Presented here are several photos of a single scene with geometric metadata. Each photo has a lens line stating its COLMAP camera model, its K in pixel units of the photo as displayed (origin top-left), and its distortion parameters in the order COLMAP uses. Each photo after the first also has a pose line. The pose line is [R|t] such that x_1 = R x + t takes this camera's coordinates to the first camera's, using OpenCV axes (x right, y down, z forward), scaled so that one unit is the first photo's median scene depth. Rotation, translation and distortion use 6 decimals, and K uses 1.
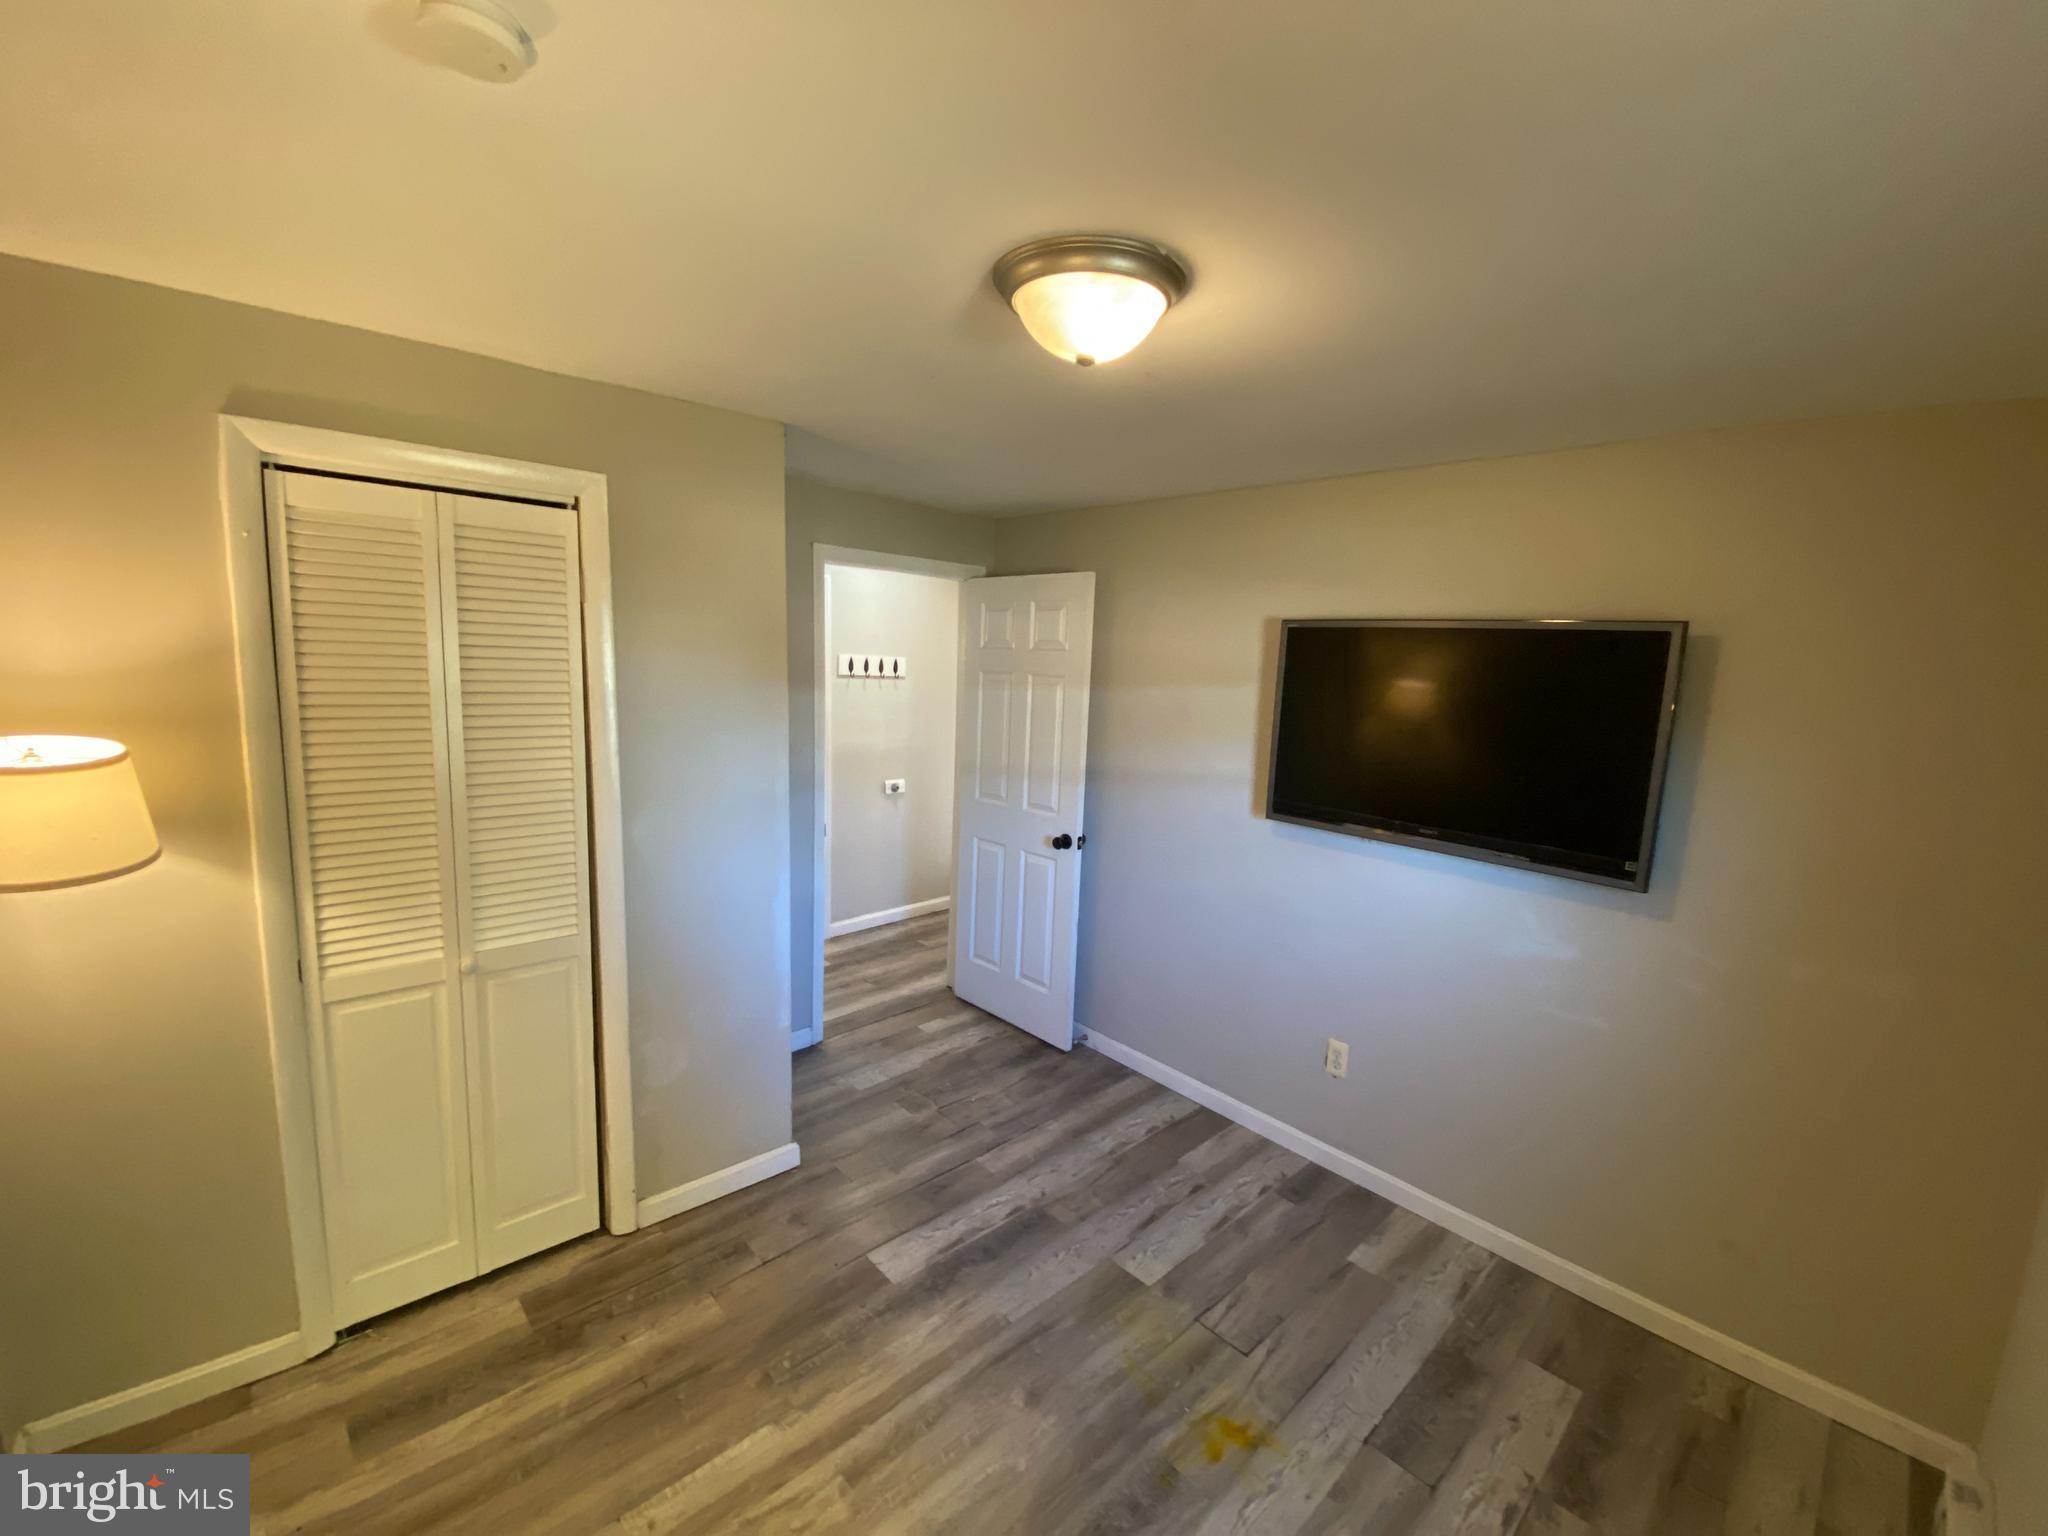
lens RADIAL K [[838.7, 0, 1018.2], [0, 838.7, 774.6], [0, 0, 1]] dist [0.022919, -0.019758]
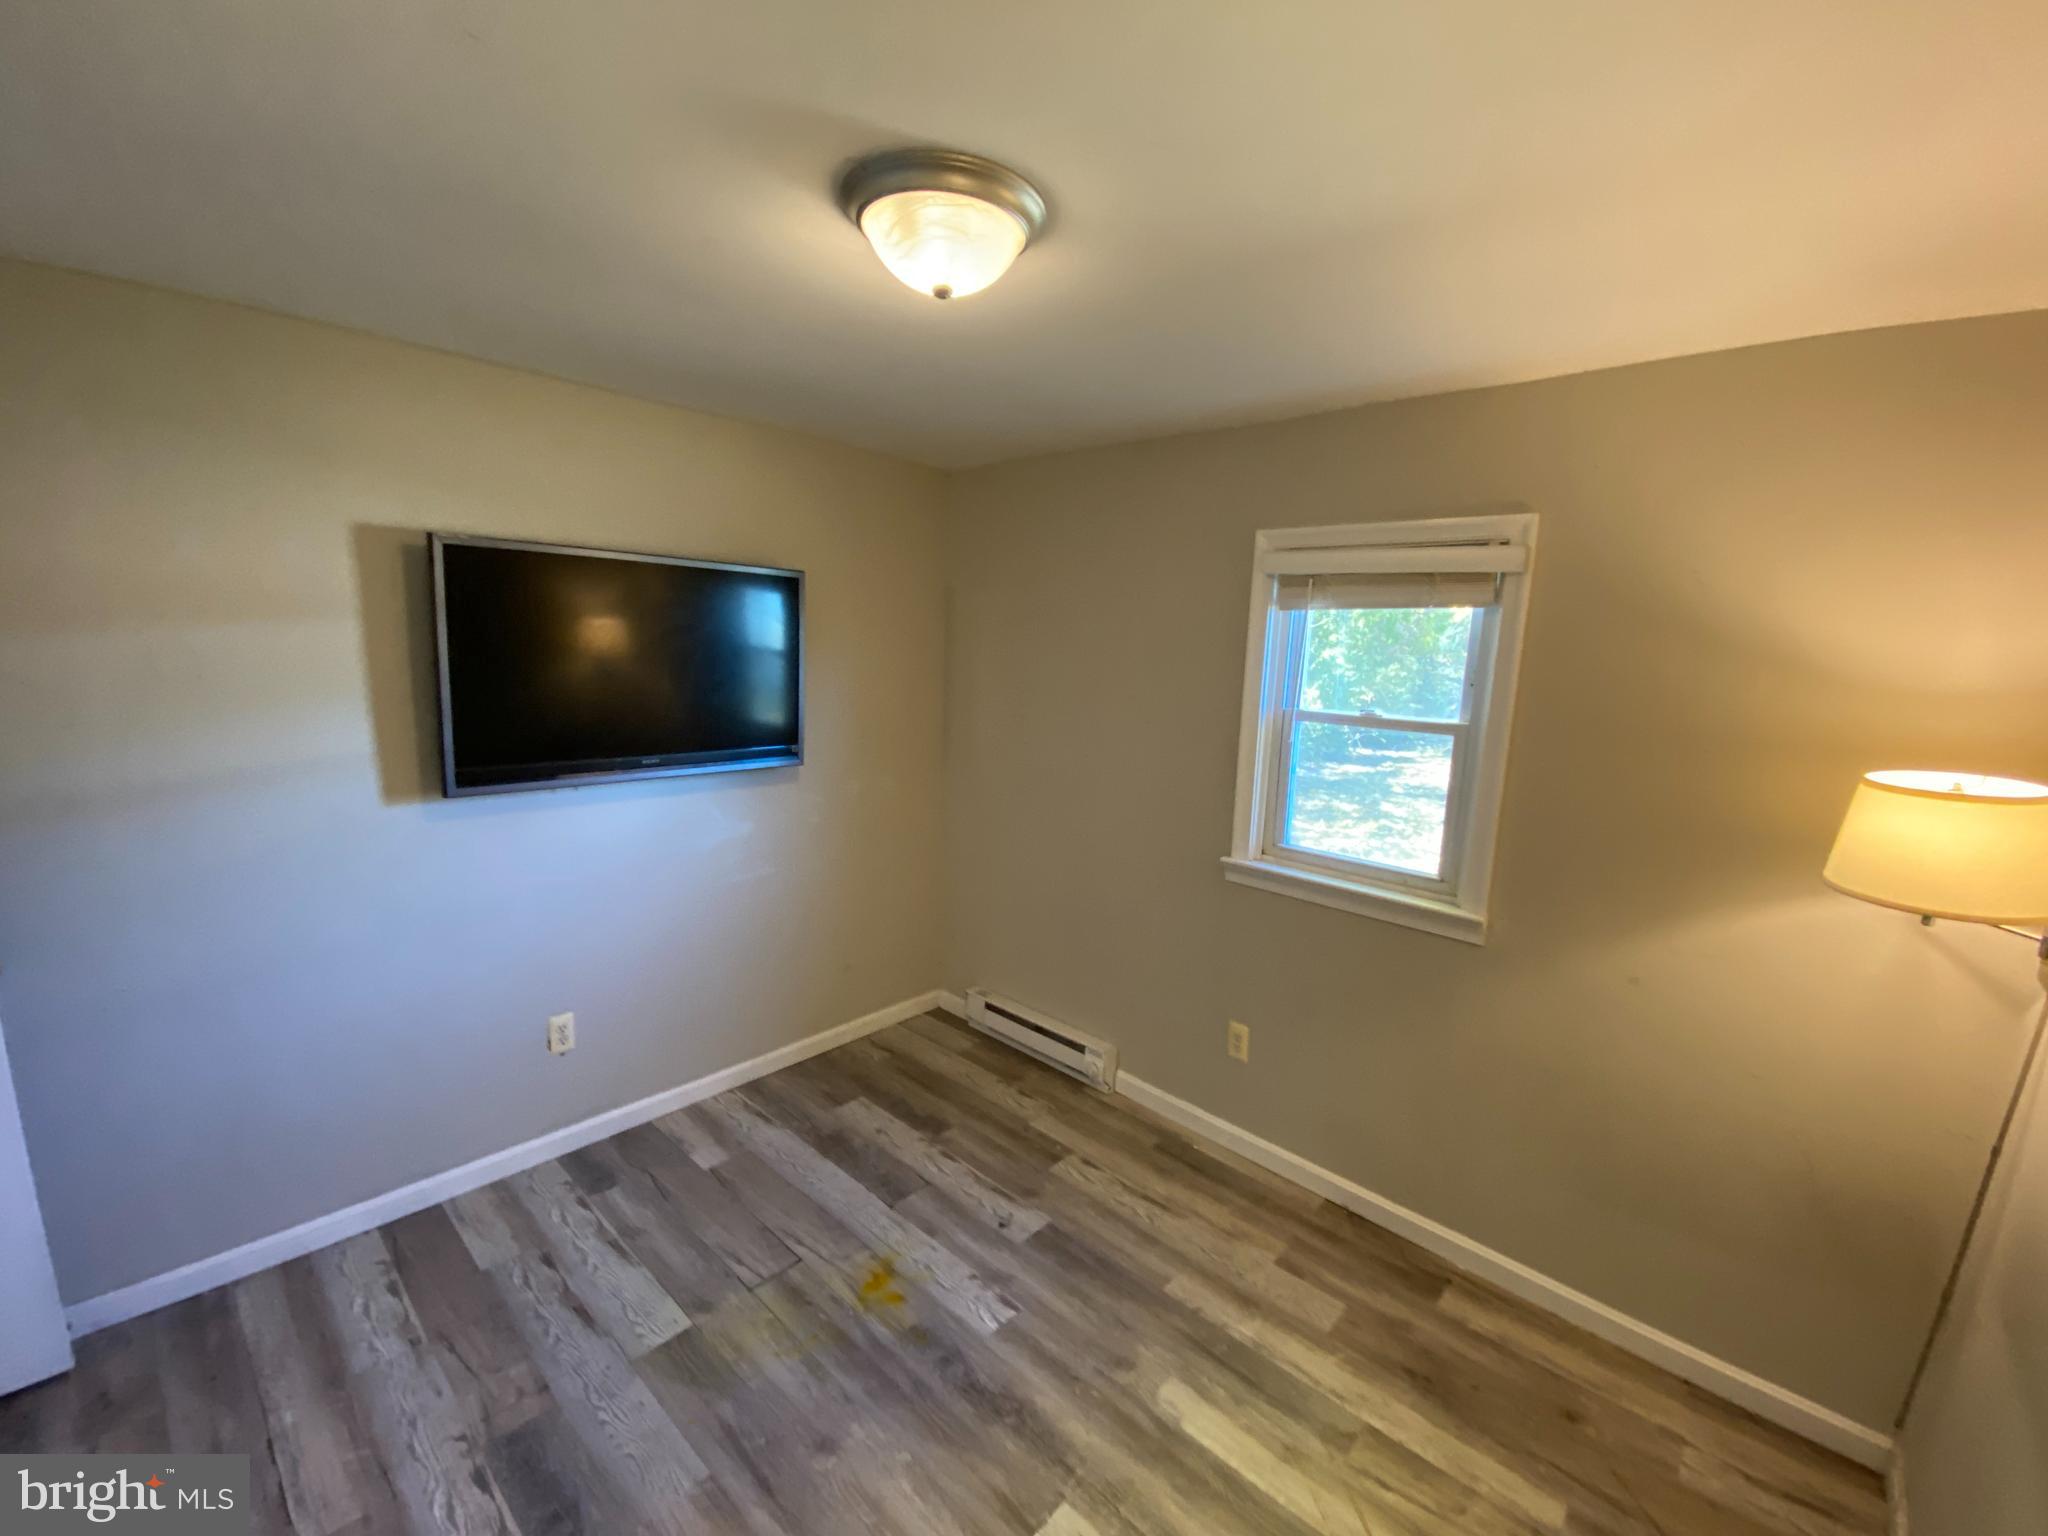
lens RADIAL K [[838.7, 0, 1025.2], [0, 838.7, 783.2], [0, 0, 1]] dist [0.022919, -0.019758]
pose [[-0.070332, -0.225365, 0.971732, -0.641964], [0.104311, 0.967142, 0.231850, -0.113225], [-0.992055, 0.117669, -0.044513, 0.680563]]
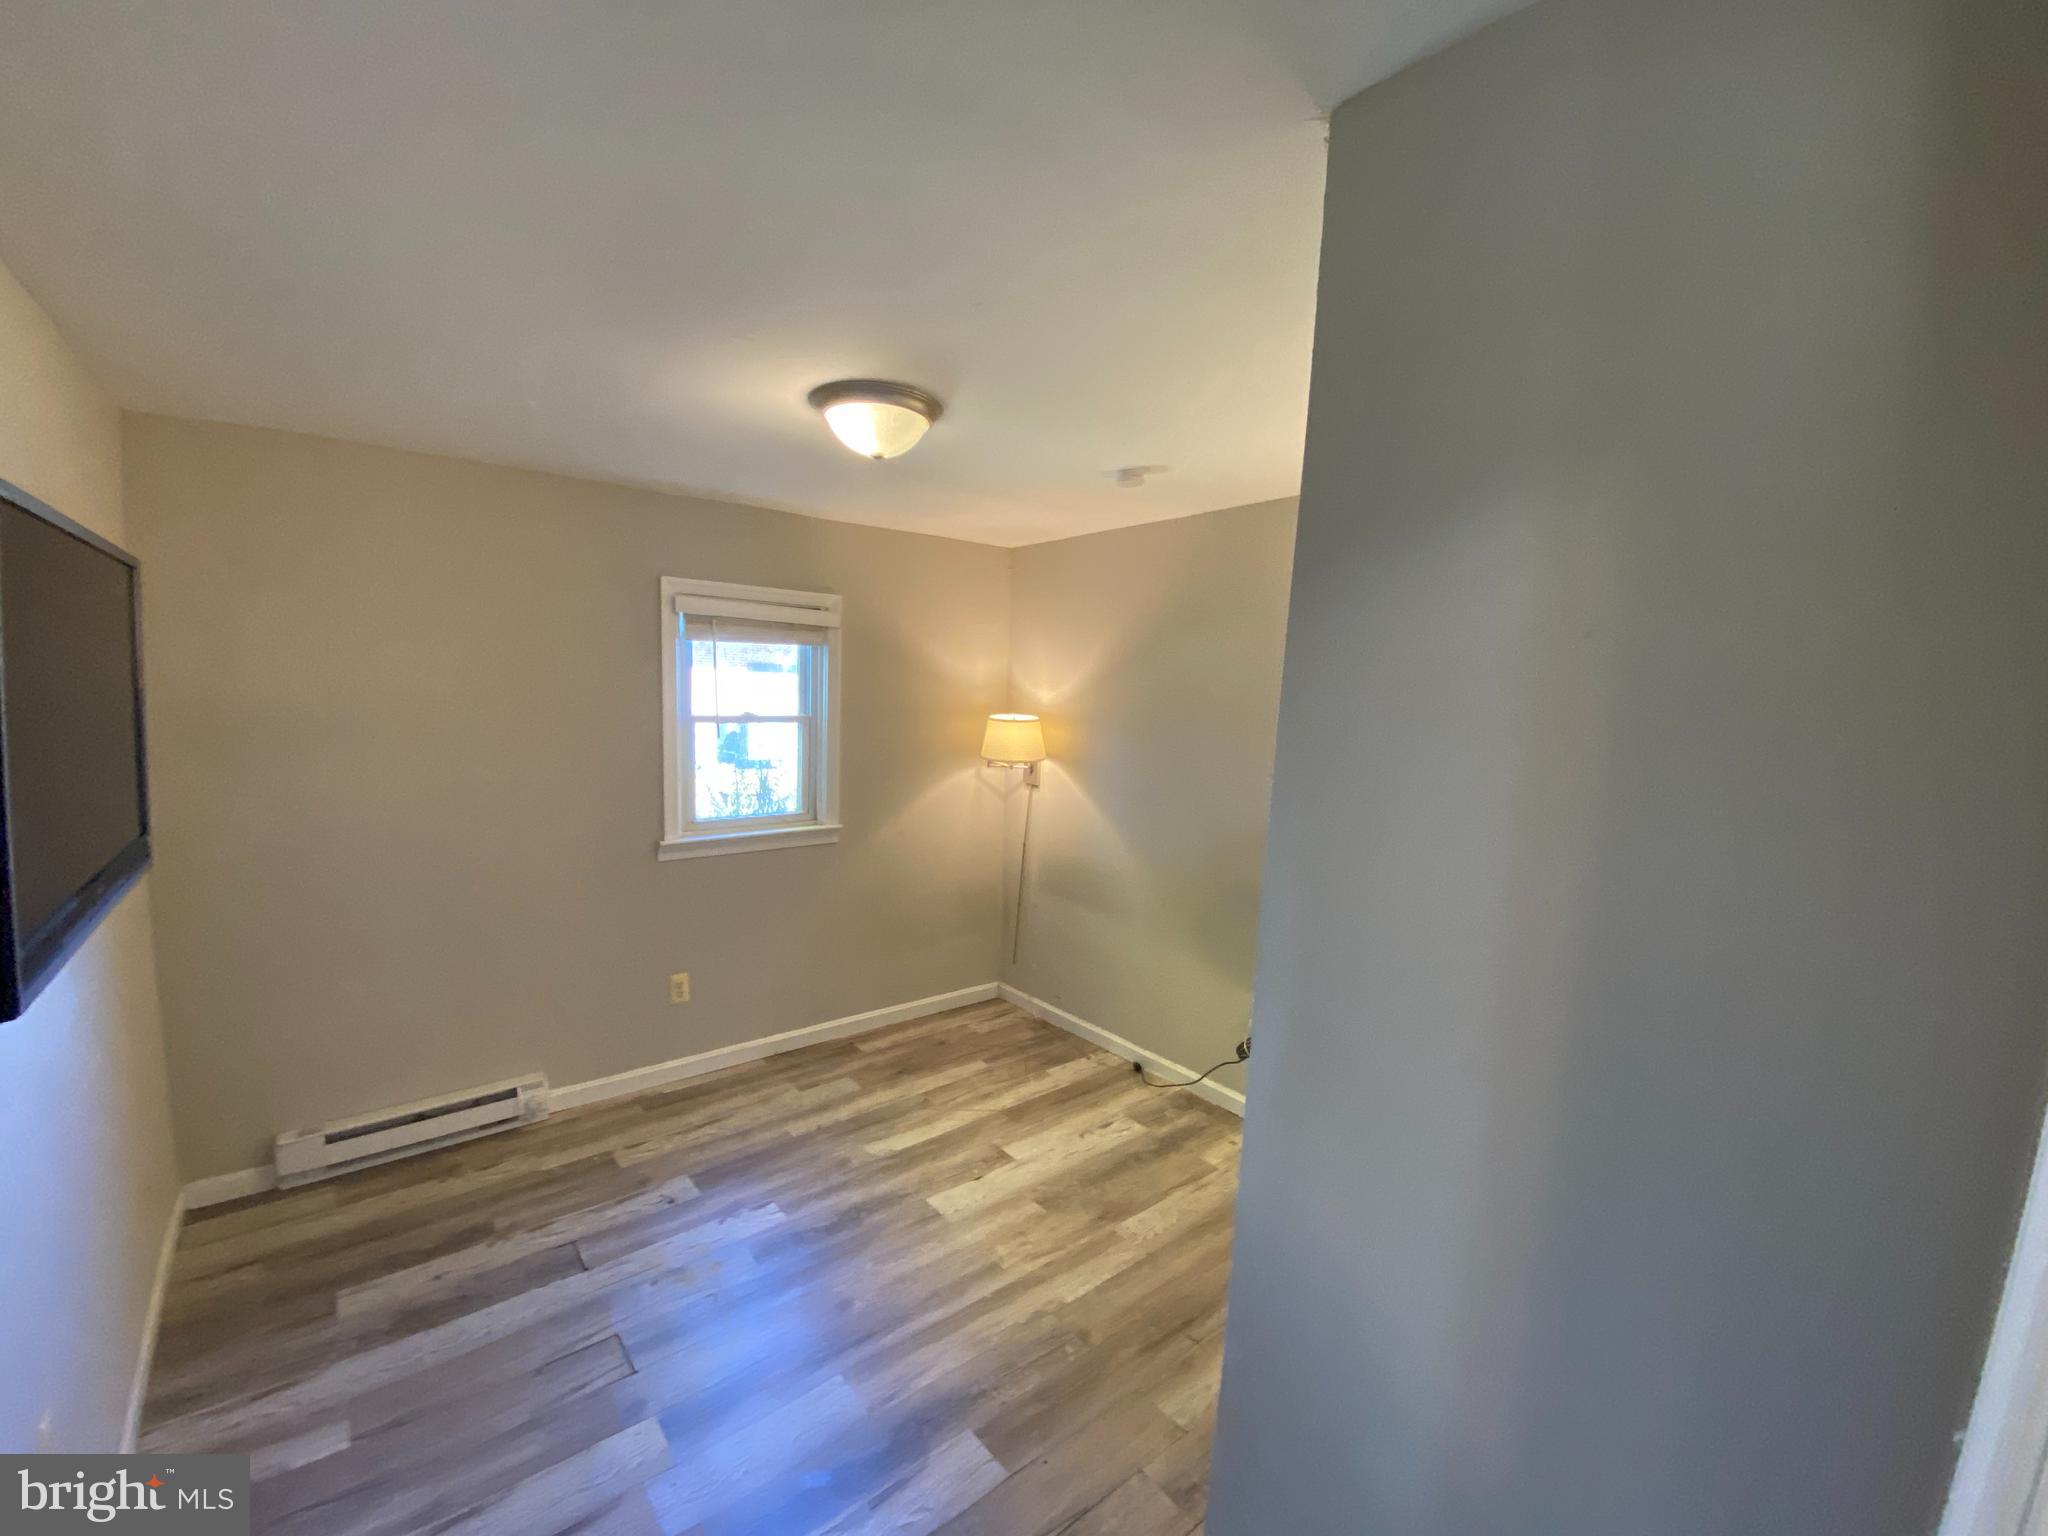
lens RADIAL K [[838.7, 0, 1016.0], [0, 838.7, 792.3], [0, 0, 1]] dist [0.022919, -0.019758]
pose [[-0.995071, -0.079802, 0.058868, -0.203055], [-0.061043, 0.960760, 0.270580, -0.220912], [-0.078150, 0.265653, -0.960896, 1.714841]]
